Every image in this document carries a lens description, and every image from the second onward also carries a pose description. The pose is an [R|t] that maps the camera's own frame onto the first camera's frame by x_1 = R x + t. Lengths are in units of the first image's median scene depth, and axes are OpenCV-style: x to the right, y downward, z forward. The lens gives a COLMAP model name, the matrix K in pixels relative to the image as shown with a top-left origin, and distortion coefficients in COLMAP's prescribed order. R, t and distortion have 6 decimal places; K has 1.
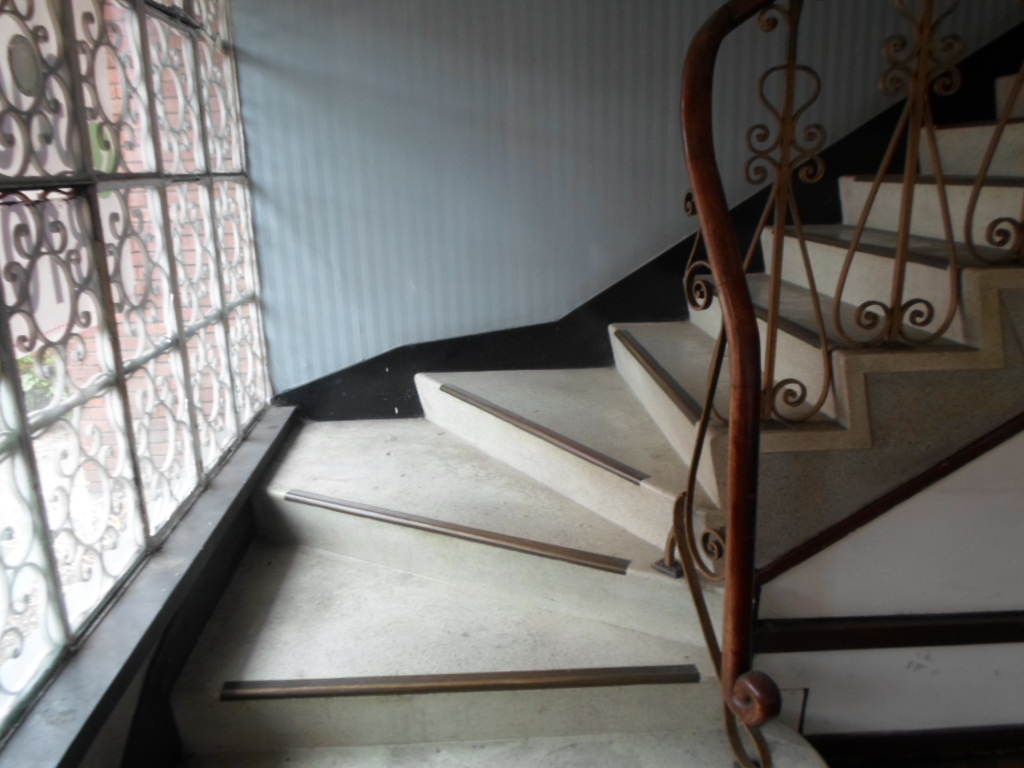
lens RADIAL K [[800.0, 0, 507.3], [0, 800.0, 382.4], [0, 0, 1]] dist [-0.038461, 0.001831]
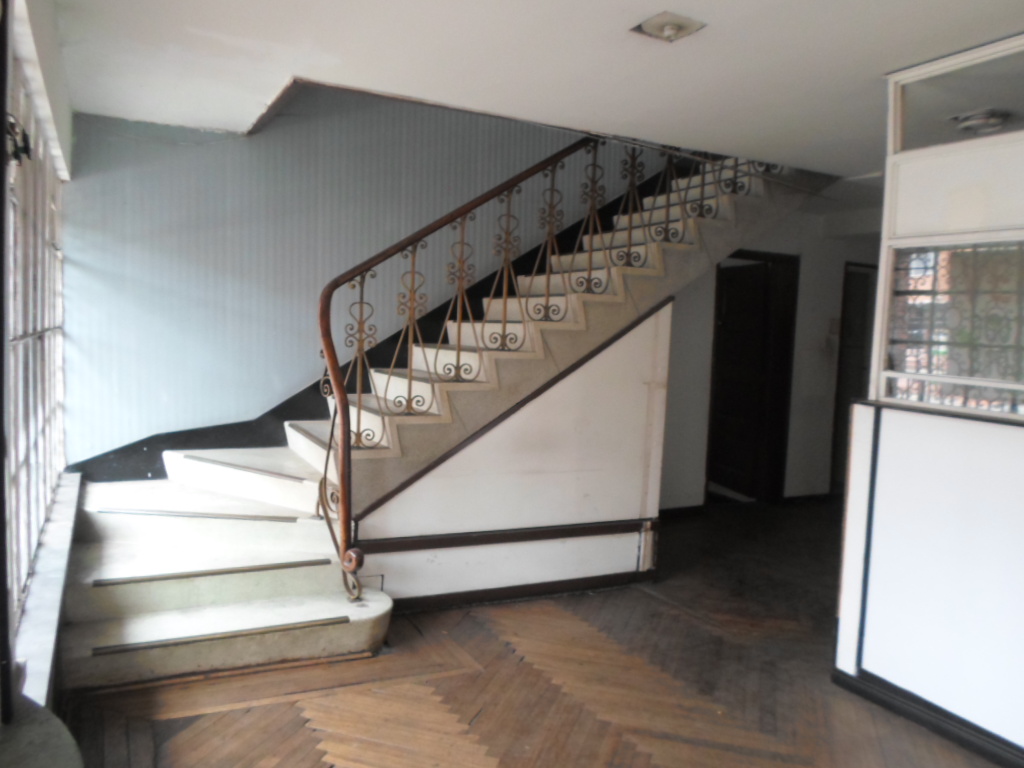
lens RADIAL K [[800.0, 0, 506.3], [0, 800.0, 384.5], [0, 0, 1]] dist [-0.038461, 0.001831]
pose [[0.917623, 0.021477, 0.396871, -0.202834], [0.052130, 0.983409, -0.173750, 0.293823], [-0.394018, 0.180126, 0.901279, -1.288195]]
